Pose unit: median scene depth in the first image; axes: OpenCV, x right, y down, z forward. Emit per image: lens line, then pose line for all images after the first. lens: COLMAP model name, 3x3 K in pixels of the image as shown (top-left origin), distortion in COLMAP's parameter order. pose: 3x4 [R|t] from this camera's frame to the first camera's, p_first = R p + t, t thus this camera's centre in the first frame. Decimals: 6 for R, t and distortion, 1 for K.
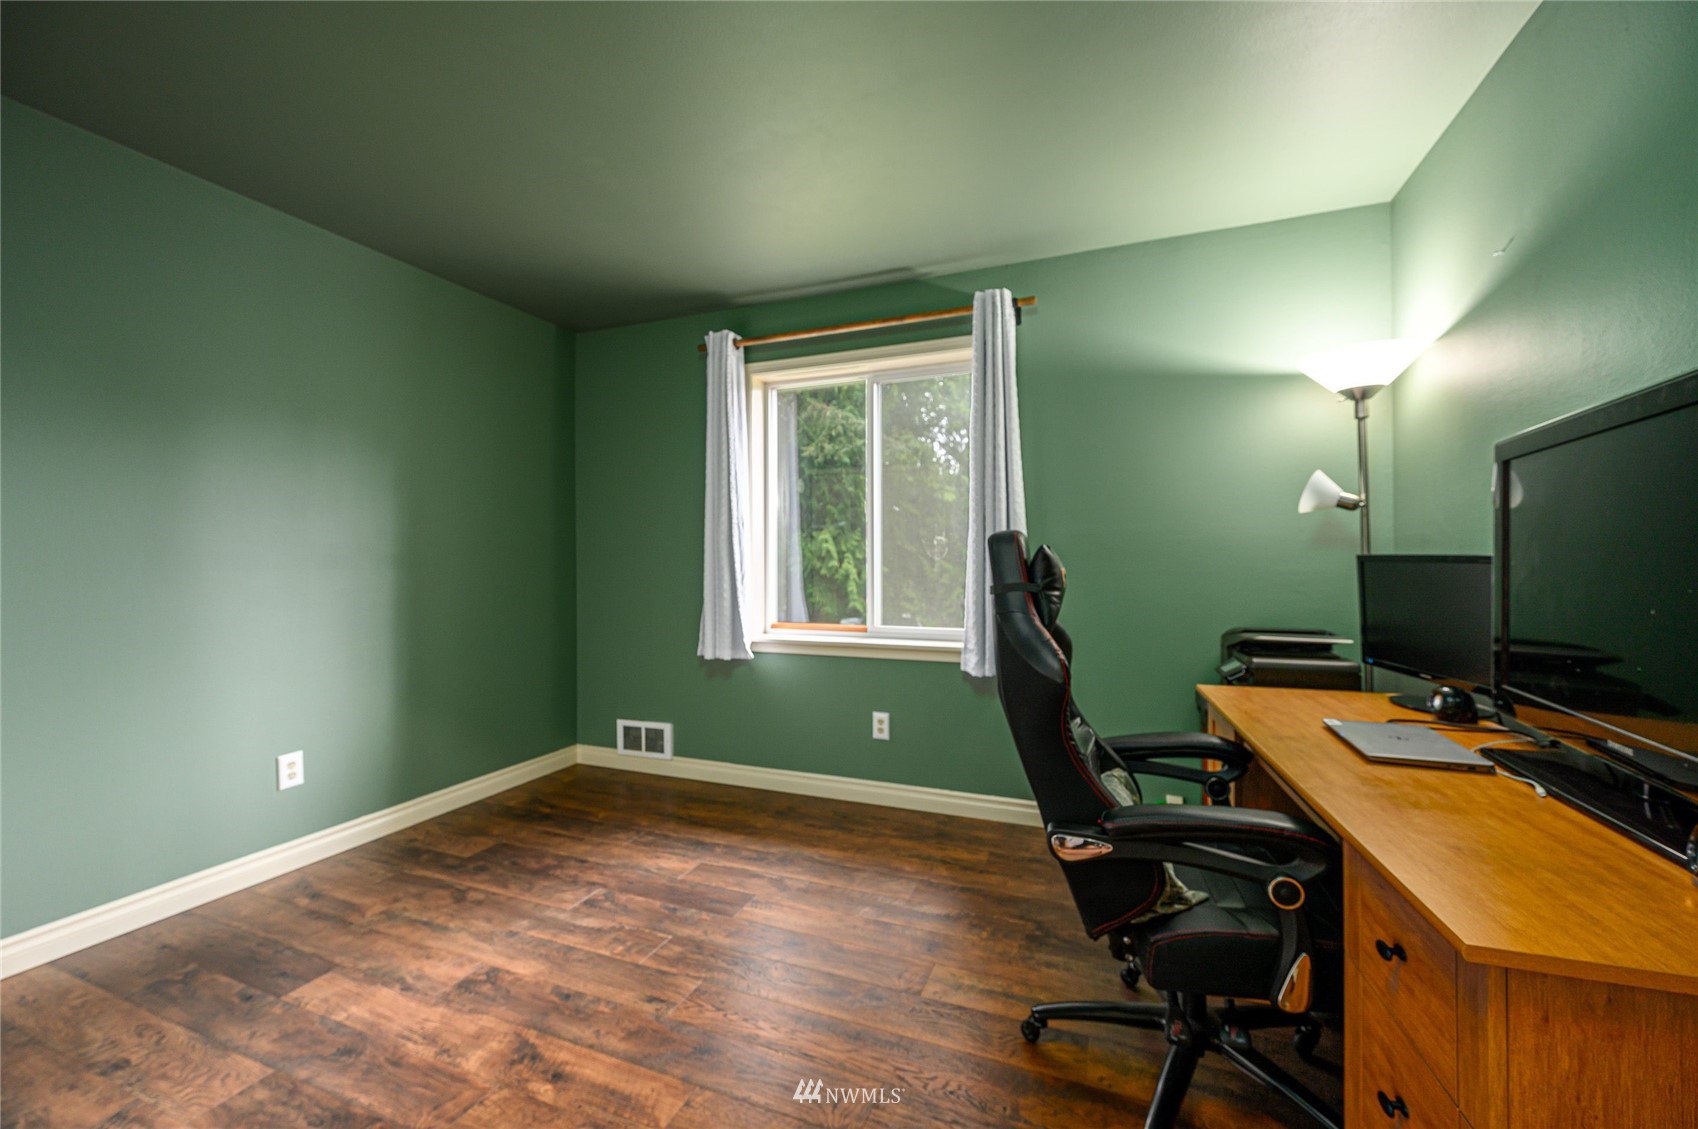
lens RADIAL K [[669.5, 0, 854.8], [0, 669.5, 558.8], [0, 0, 1]] dist [-0.003286, -0.000216]
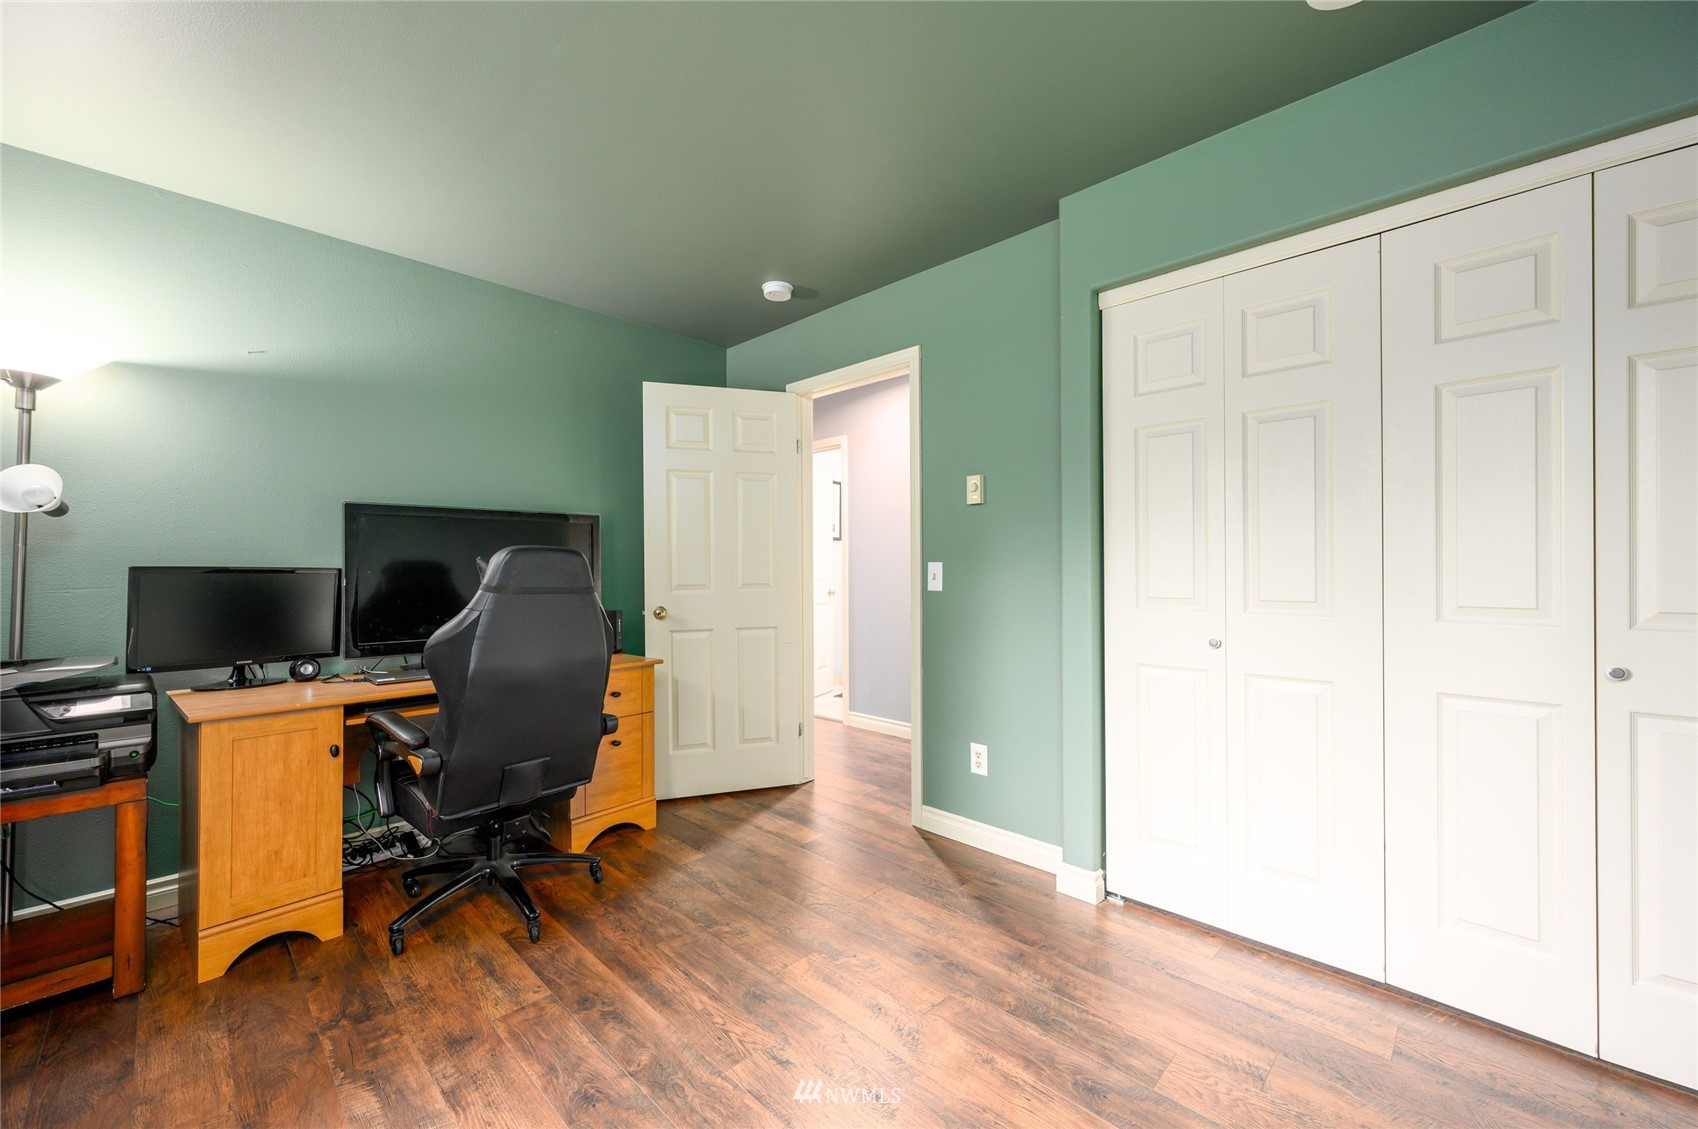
lens RADIAL K [[640.8, 0, 853.9], [0, 640.8, 564.8], [0, 0, 1]] dist [-0.000012, -0.000001]
pose [[-0.926802, 0.009235, 0.375437, -0.744412], [0.007766, 0.999955, -0.005427, 0.006026], [-0.375470, -0.002114, -0.926832, 1.830641]]
